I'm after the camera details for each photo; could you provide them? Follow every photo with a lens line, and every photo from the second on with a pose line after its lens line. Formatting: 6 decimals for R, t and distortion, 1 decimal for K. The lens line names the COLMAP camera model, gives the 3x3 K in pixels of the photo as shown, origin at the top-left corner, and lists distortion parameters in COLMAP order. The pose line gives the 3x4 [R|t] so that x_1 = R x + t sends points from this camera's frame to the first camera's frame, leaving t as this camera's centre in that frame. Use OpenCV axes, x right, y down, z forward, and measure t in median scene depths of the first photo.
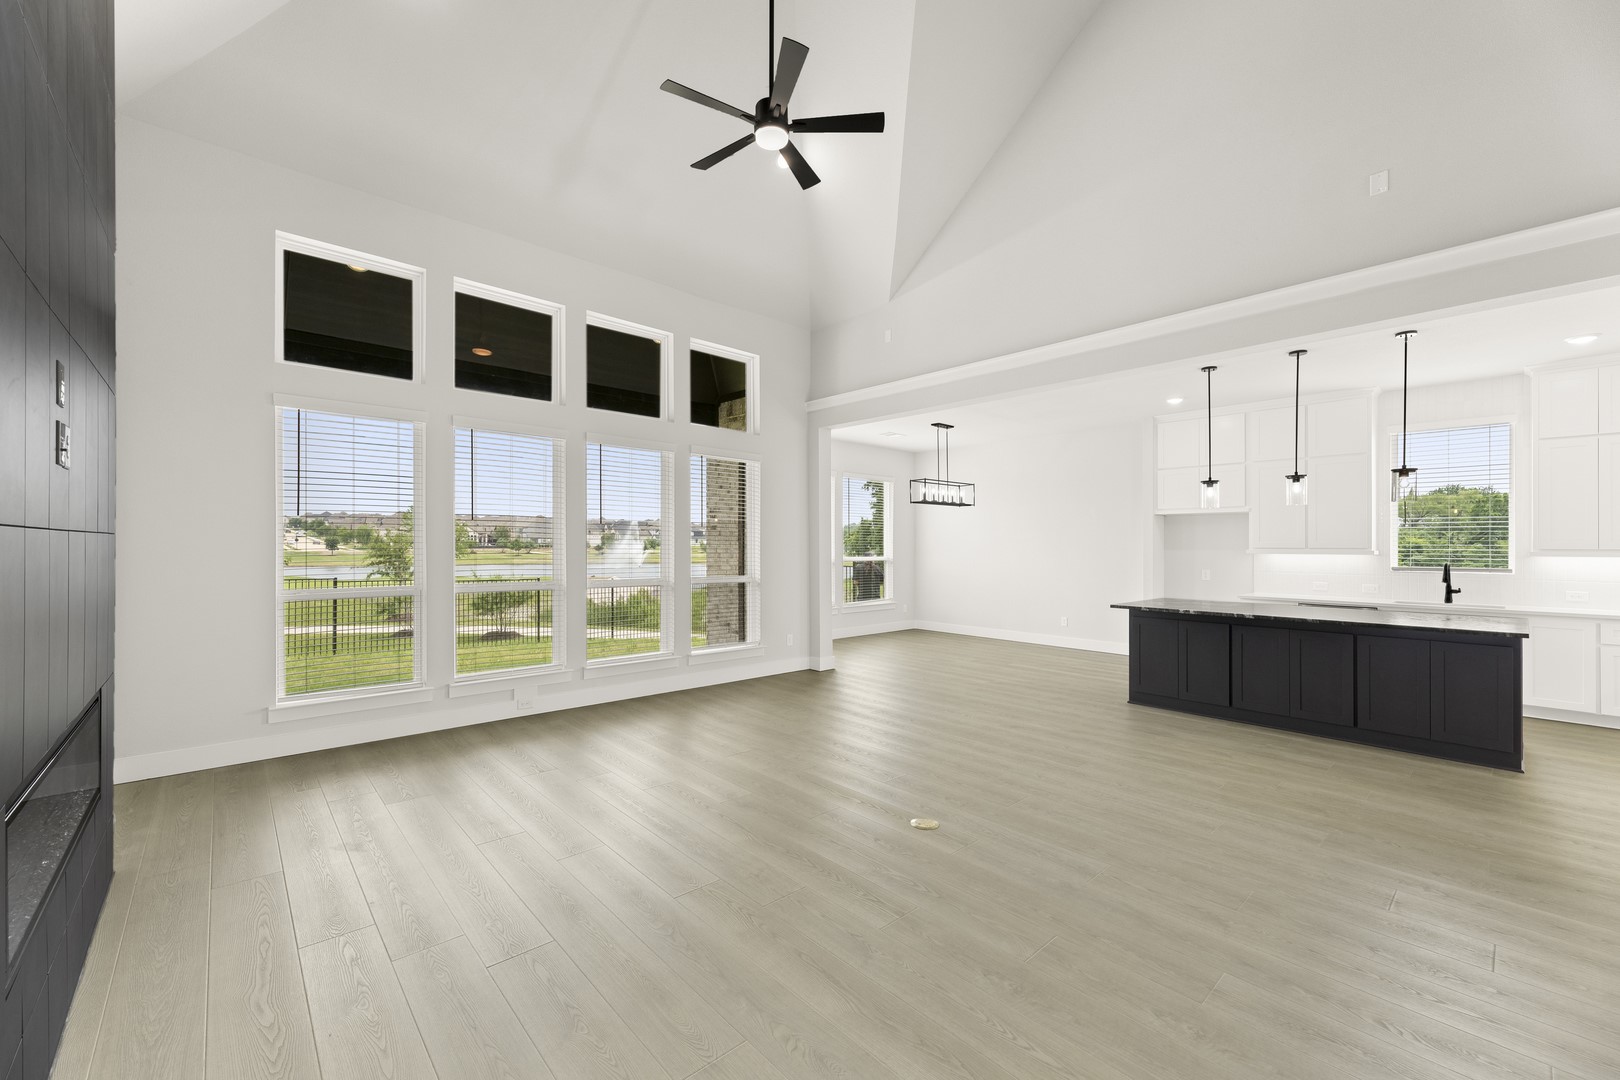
lens RADIAL K [[650.0, 0, 803.9], [0, 650.0, 542.6], [0, 0, 1]] dist [-0.003099, 0.000624]
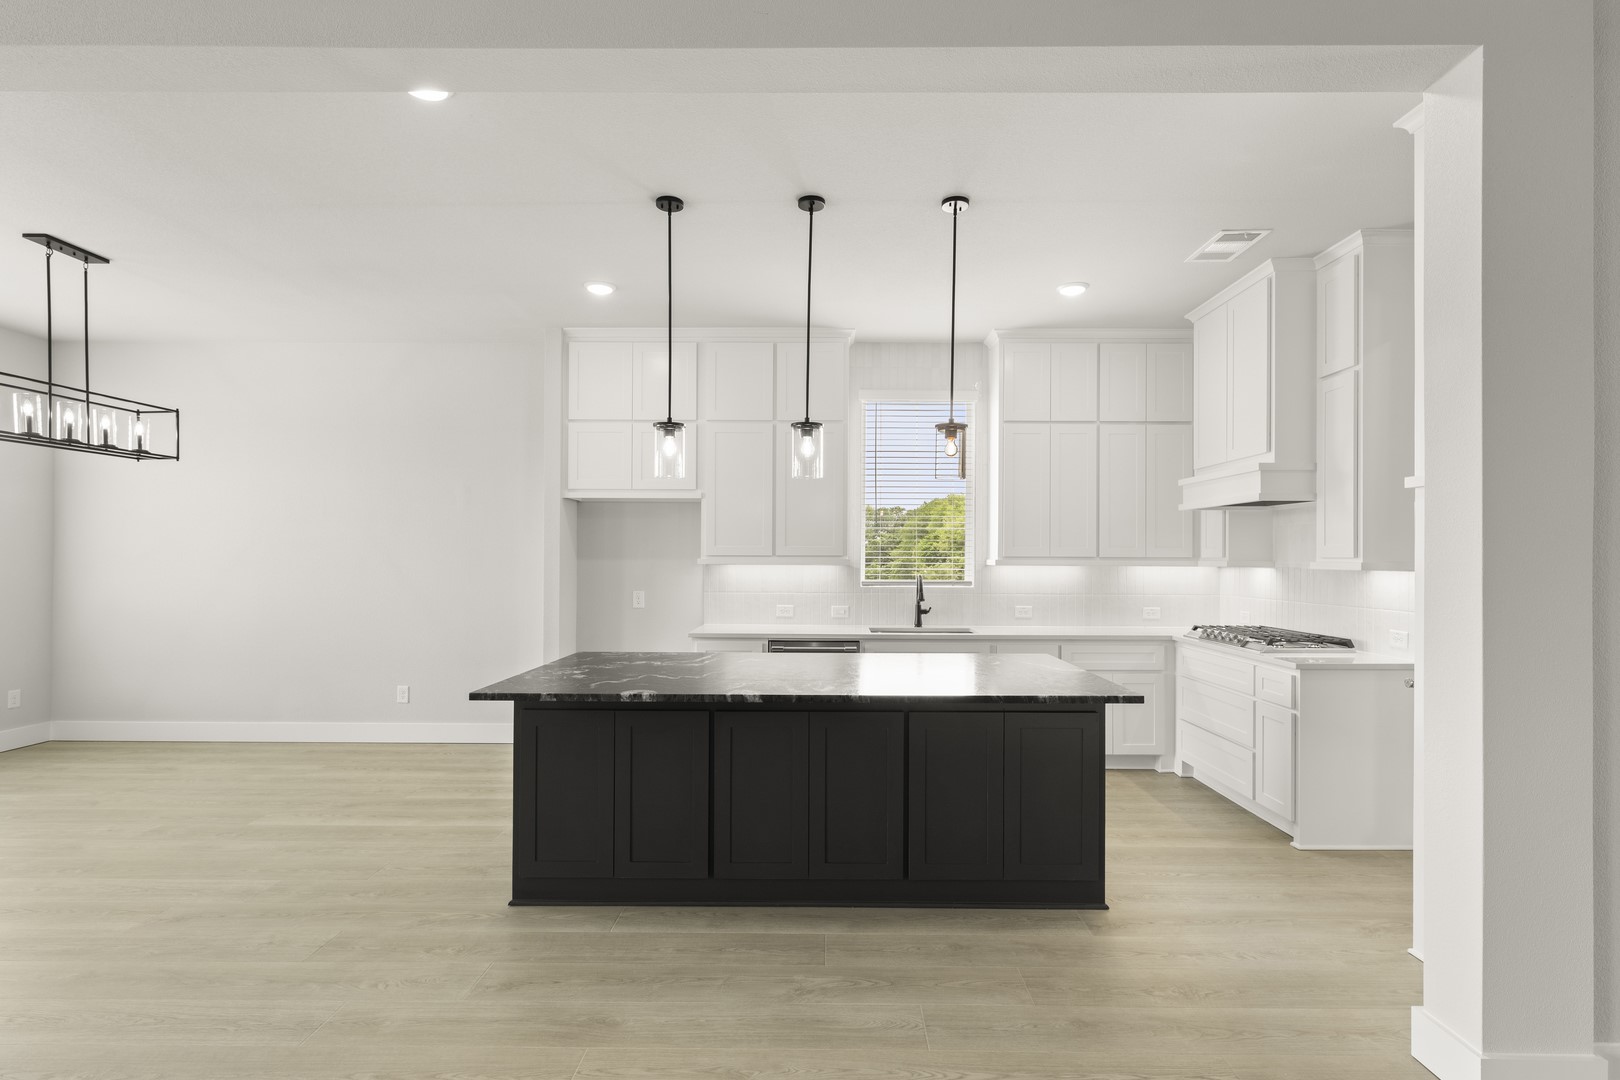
lens RADIAL K [[773.5, 0, 819.7], [0, 773.5, 547.3], [0, 0, 1]] dist [0.011241, -0.001504]
pose [[0.678323, 0.006989, 0.734730, 0.206525], [-0.003957, 0.999975, -0.005859, 0.004072], [-0.734753, 0.001067, 0.678334, 0.398468]]
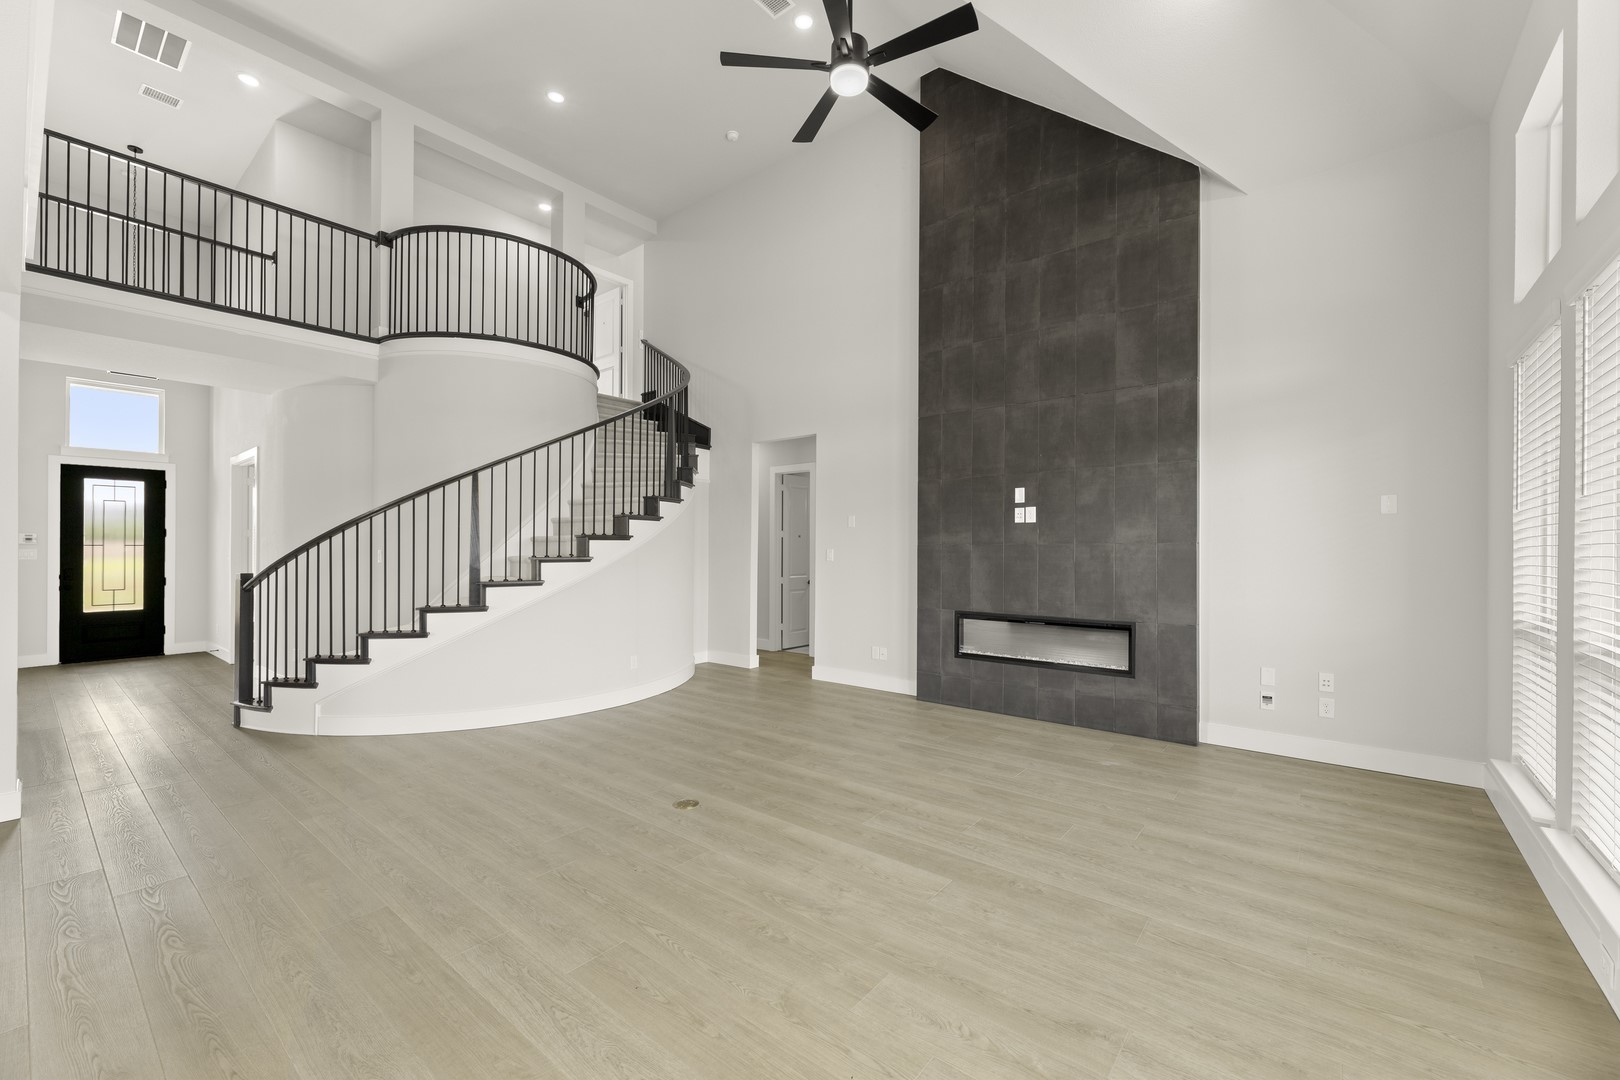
lens RADIAL K [[650.0, 0, 820.7], [0, 650.0, 541.1], [0, 0, 1]] dist [-0.003099, 0.000624]
pose [[-0.984866, -0.005968, -0.173217, 0.072018], [-0.003390, 0.999879, -0.015178, 0.003387], [0.173287, -0.014361, -0.984767, 0.986853]]
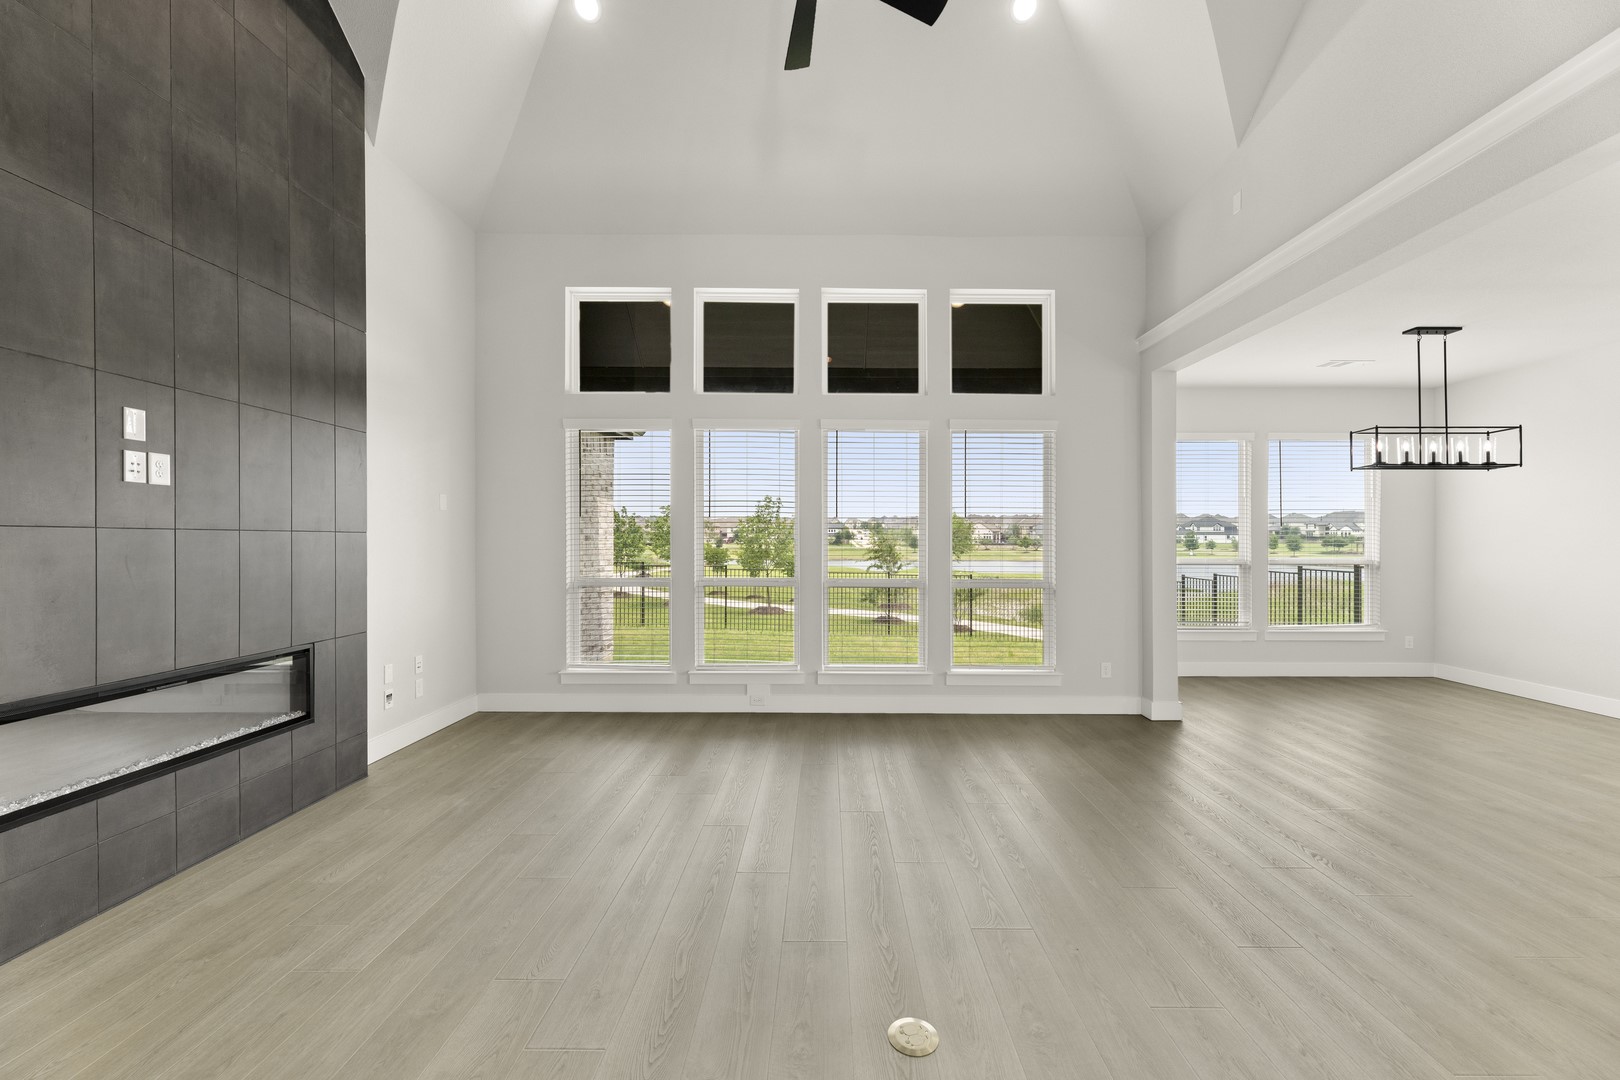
lens RADIAL K [[650.0, 0, 815.5], [0, 650.0, 546.0], [0, 0, 1]] dist [-0.003099, 0.000624]
pose [[0.738599, 0.001556, -0.674143, 0.232719], [0.004927, 0.999958, 0.007706, 0.003316], [0.674127, -0.009013, 0.738560, 0.249219]]
